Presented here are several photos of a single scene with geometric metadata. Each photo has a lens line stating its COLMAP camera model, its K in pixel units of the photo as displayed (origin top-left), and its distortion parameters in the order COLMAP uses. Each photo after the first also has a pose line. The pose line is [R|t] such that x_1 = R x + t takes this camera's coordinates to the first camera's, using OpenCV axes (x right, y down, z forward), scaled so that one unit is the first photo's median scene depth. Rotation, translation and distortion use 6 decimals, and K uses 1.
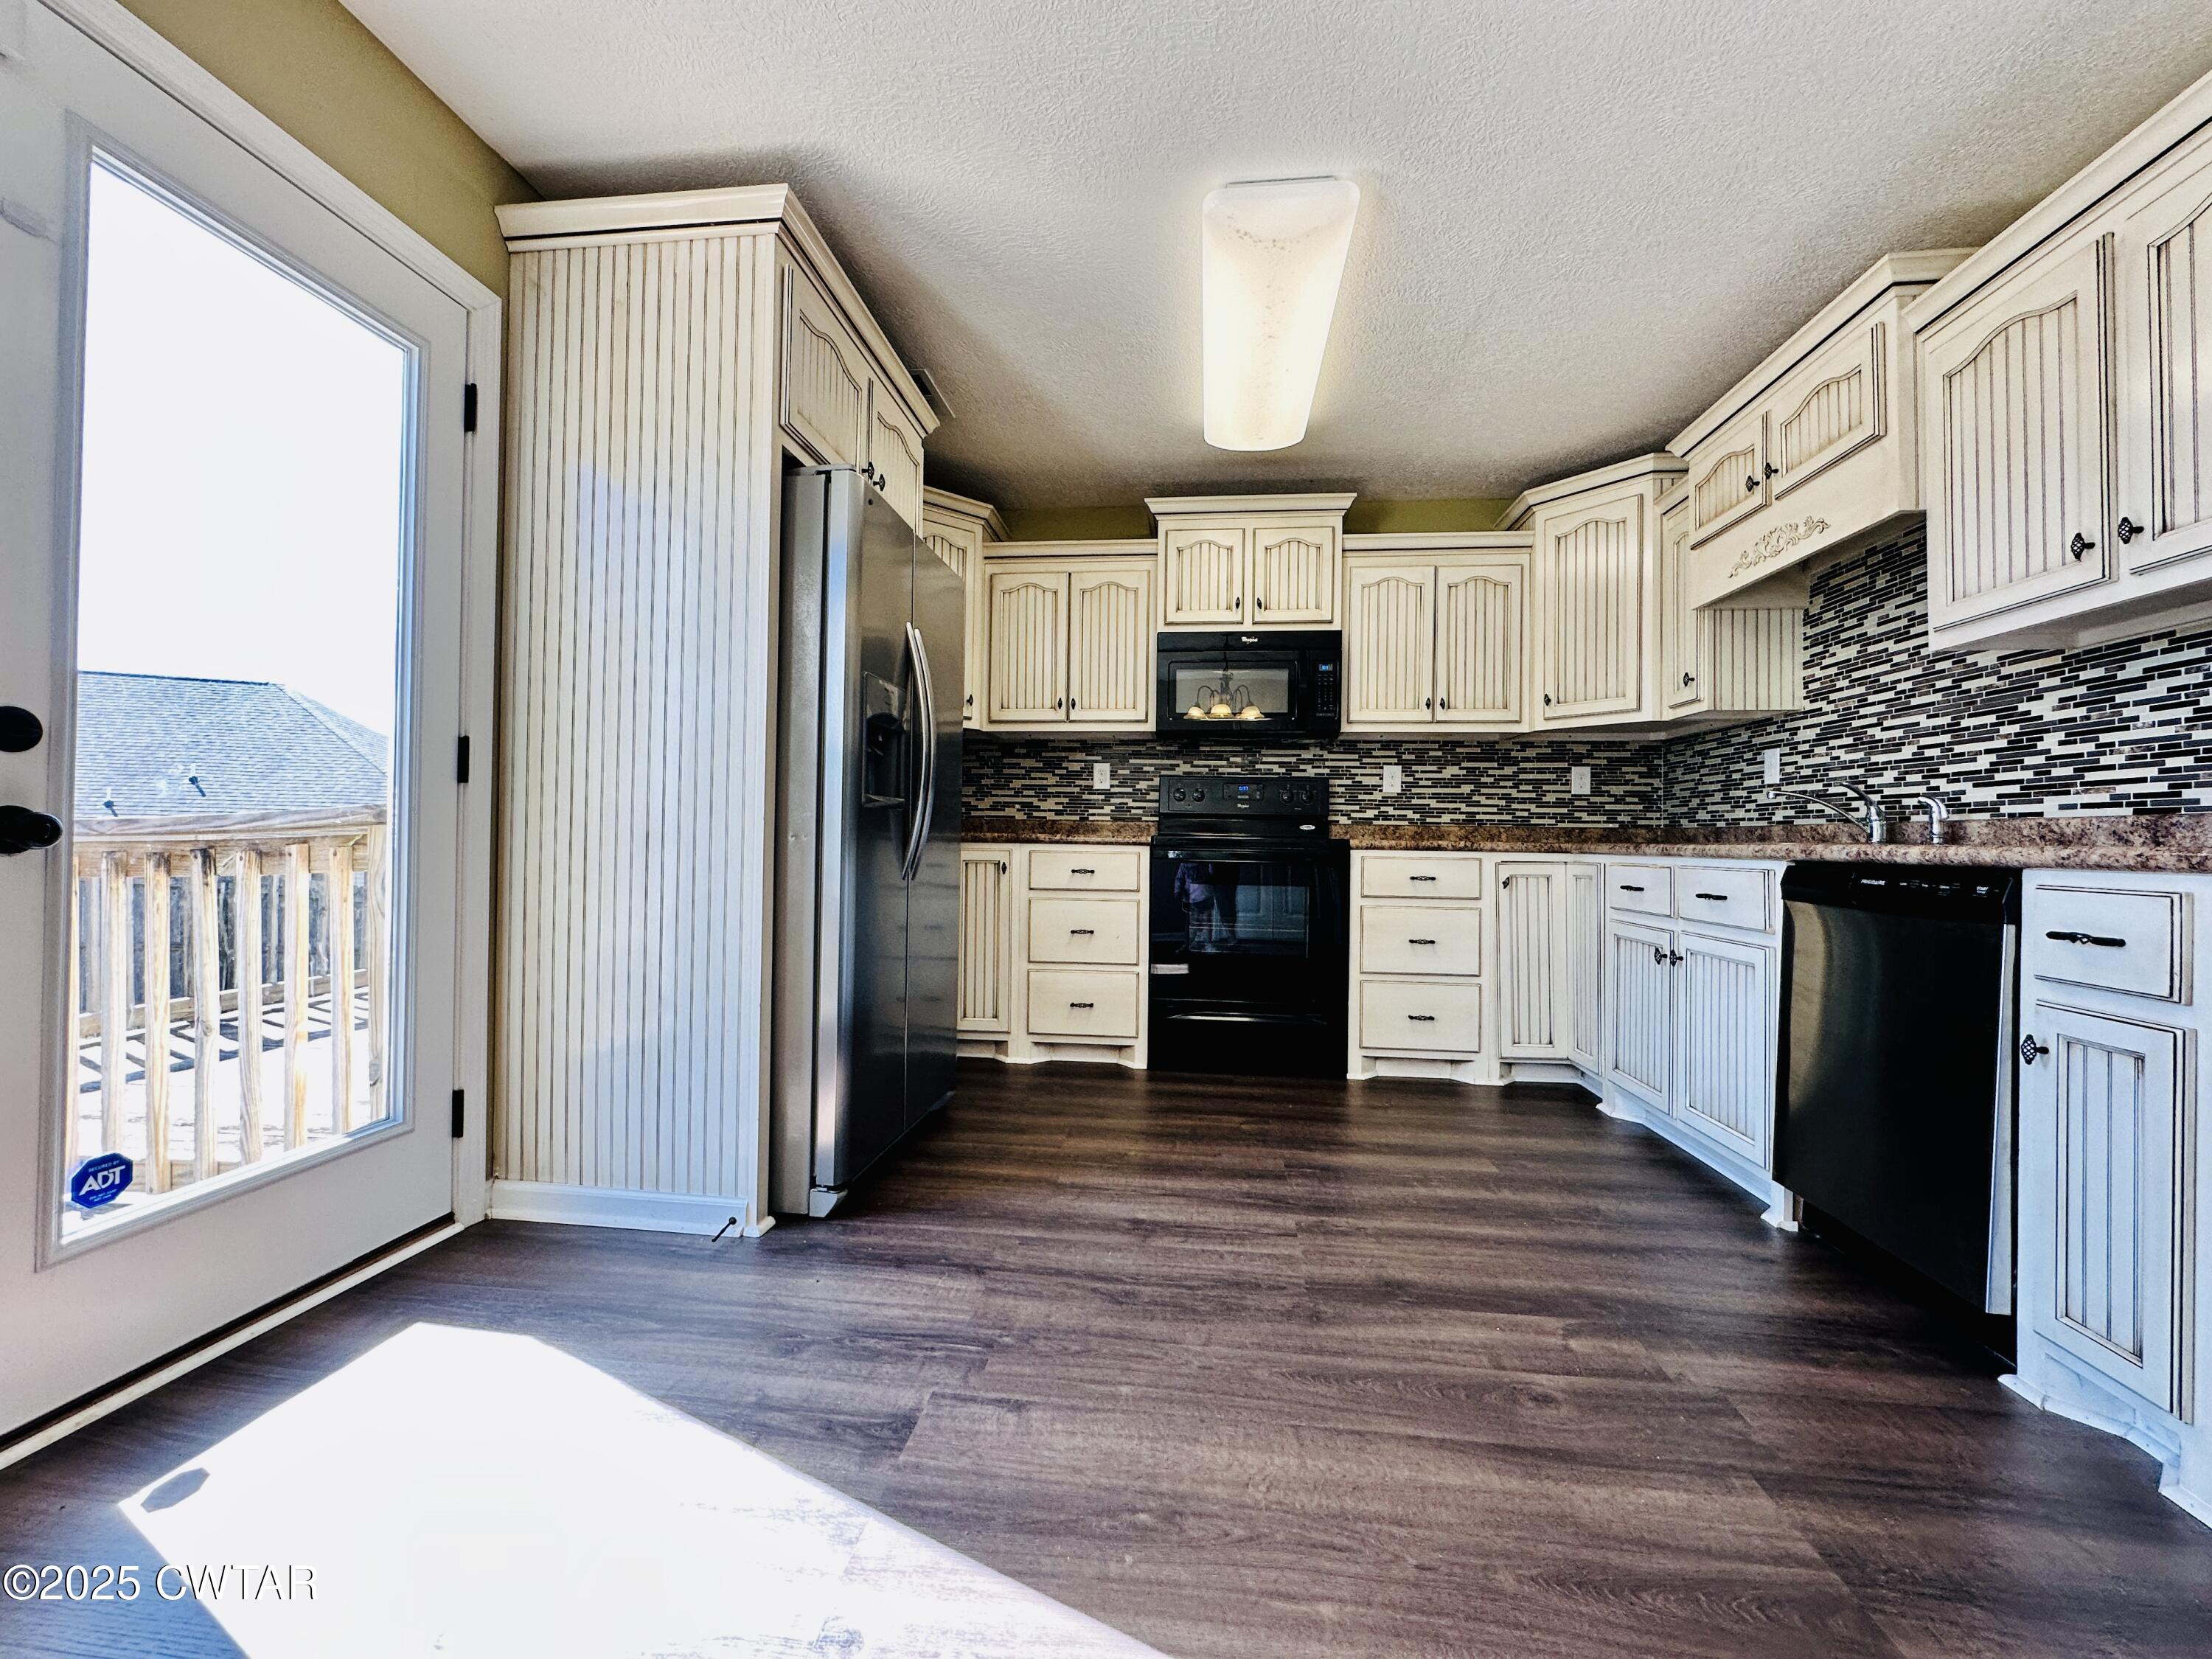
lens RADIAL K [[883.9, 0, 1105.3], [0, 883.9, 827.0], [0, 0, 1]] dist [-0.005669, 0.001835]
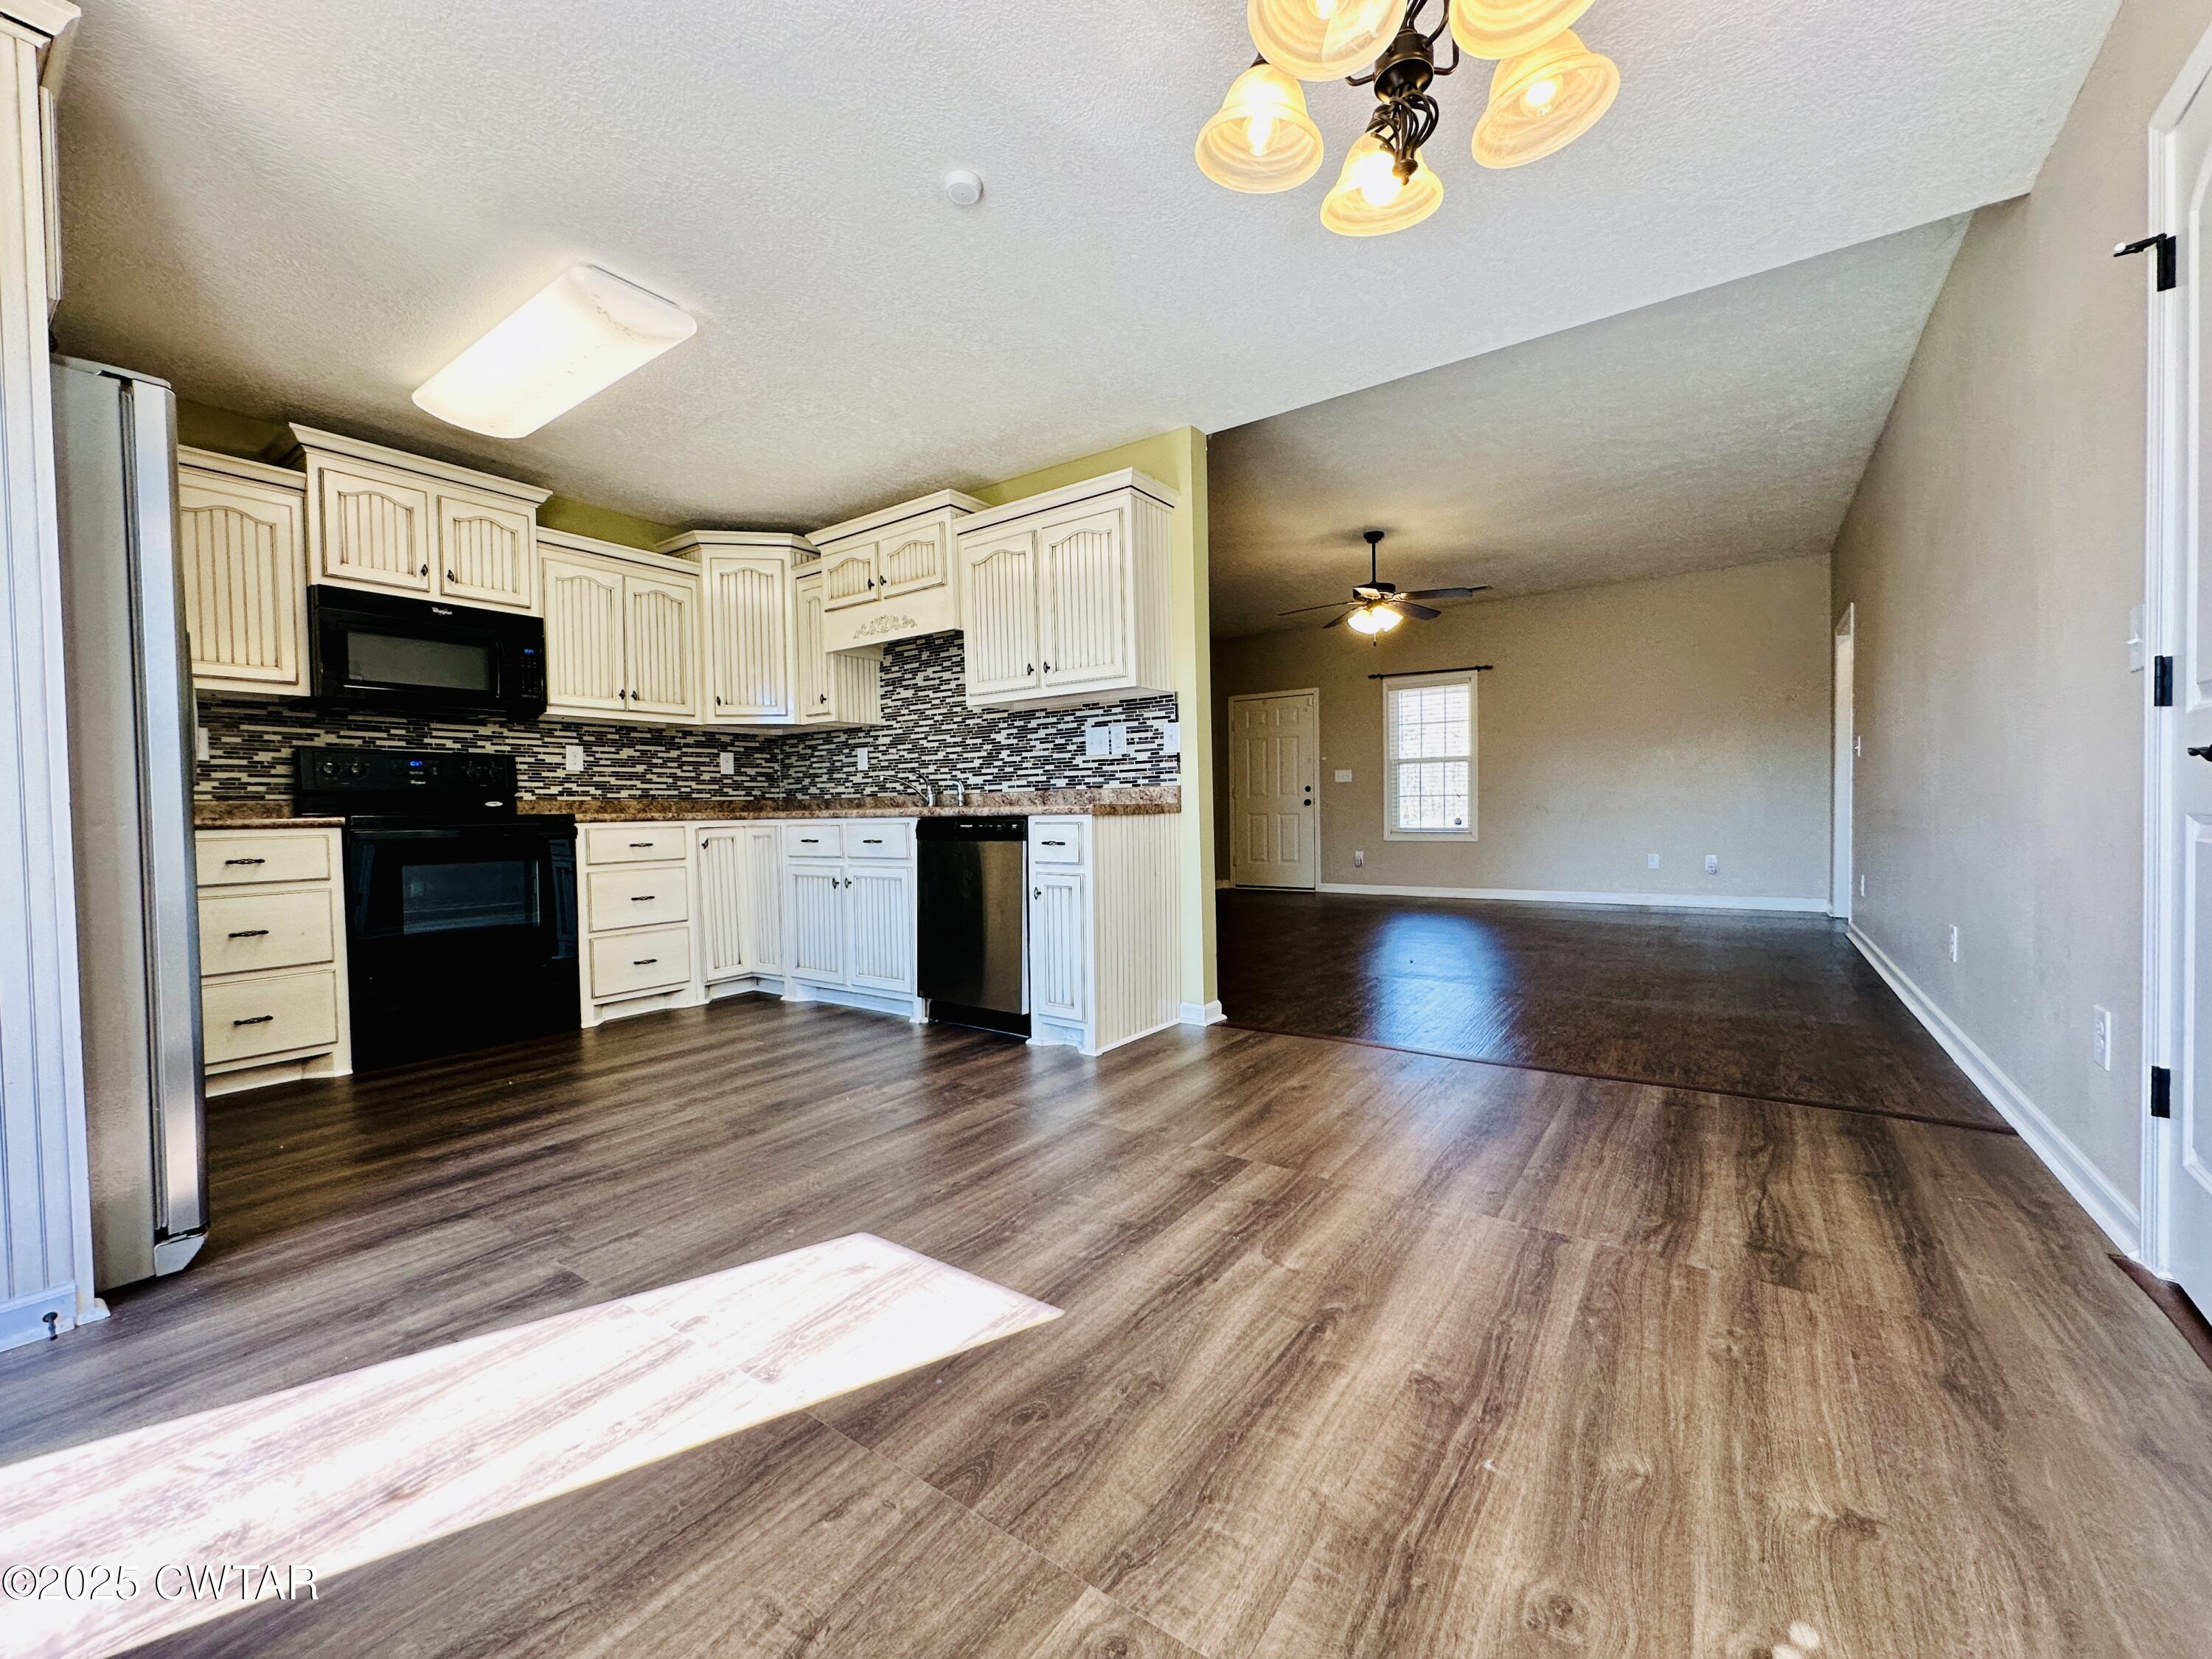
lens RADIAL K [[883.9, 0, 1109.0], [0, 883.9, 828.6], [0, 0, 1]] dist [-0.005669, 0.001835]
pose [[0.478217, -0.043596, 0.877159, -0.376813], [0.013081, 0.999010, 0.042521, -0.005964], [-0.878144, -0.008860, 0.478314, -0.118264]]
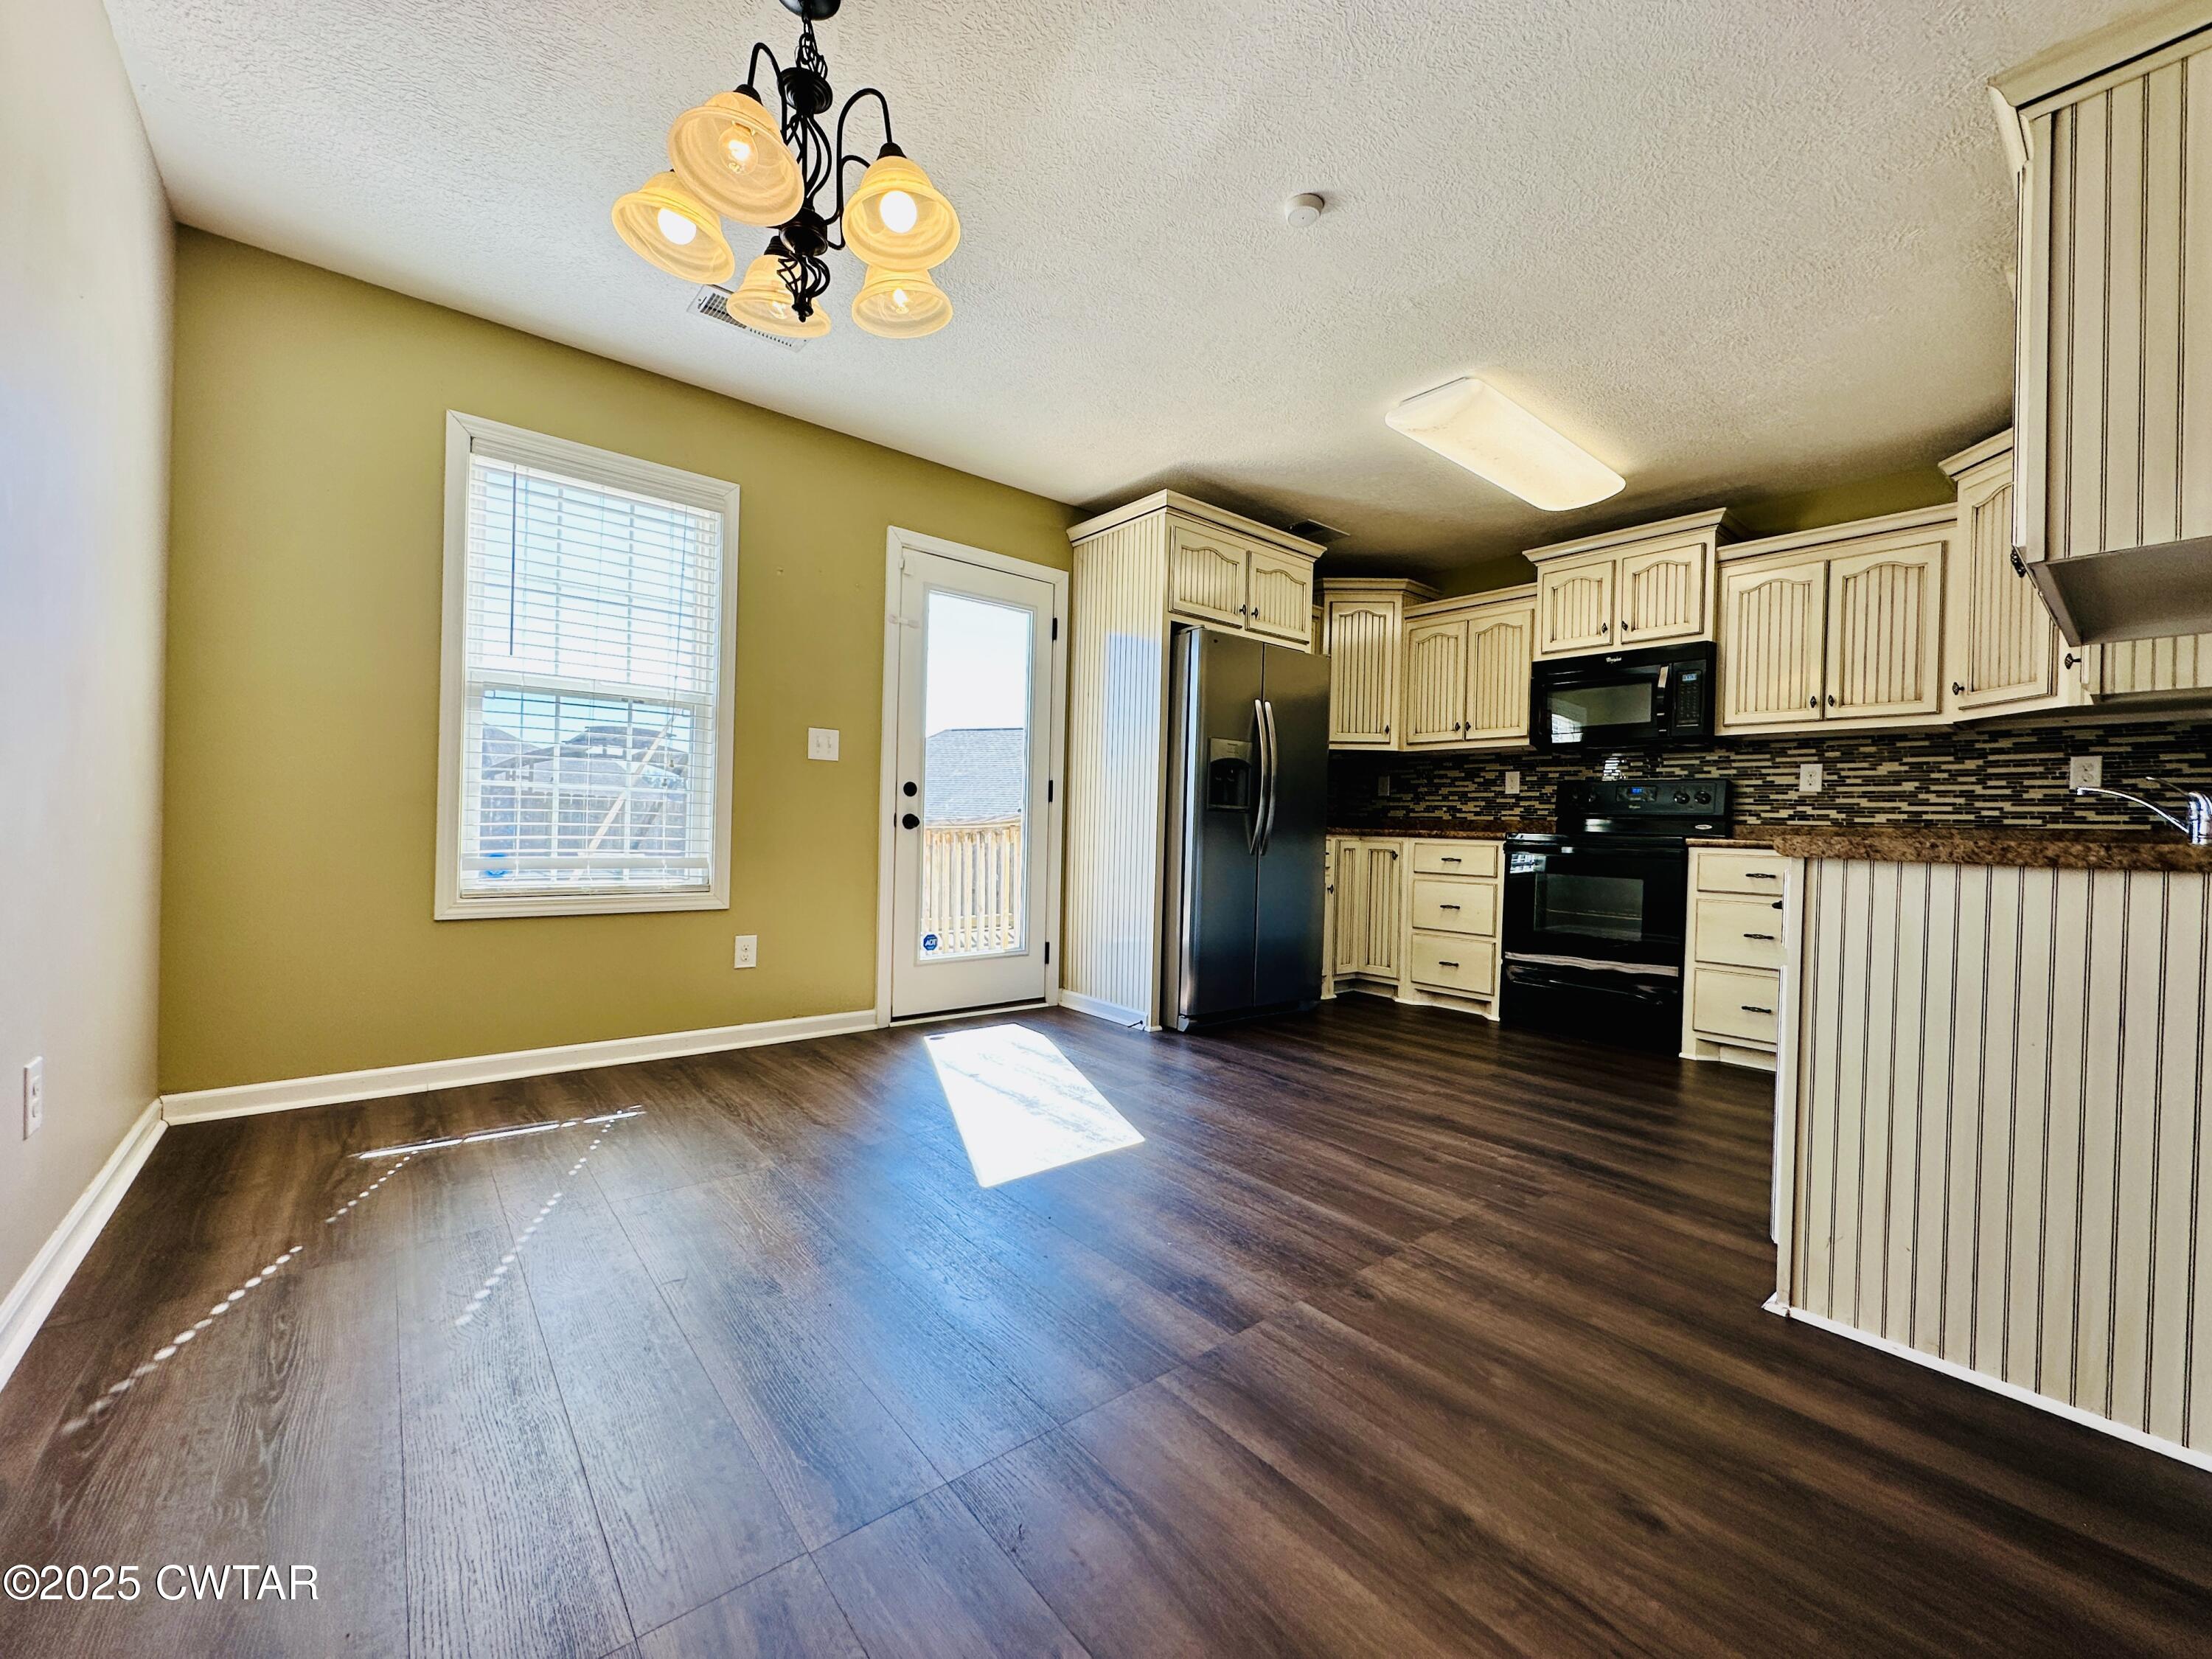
lens RADIAL K [[883.9, 0, 1103.1], [0, 883.9, 827.6], [0, 0, 1]] dist [-0.005669, 0.001835]
pose [[0.719713, 0.006244, -0.694243, 0.518676], [-0.006687, 0.999976, 0.002062, 0.004228], [0.694239, 0.003158, 0.719737, -0.283153]]
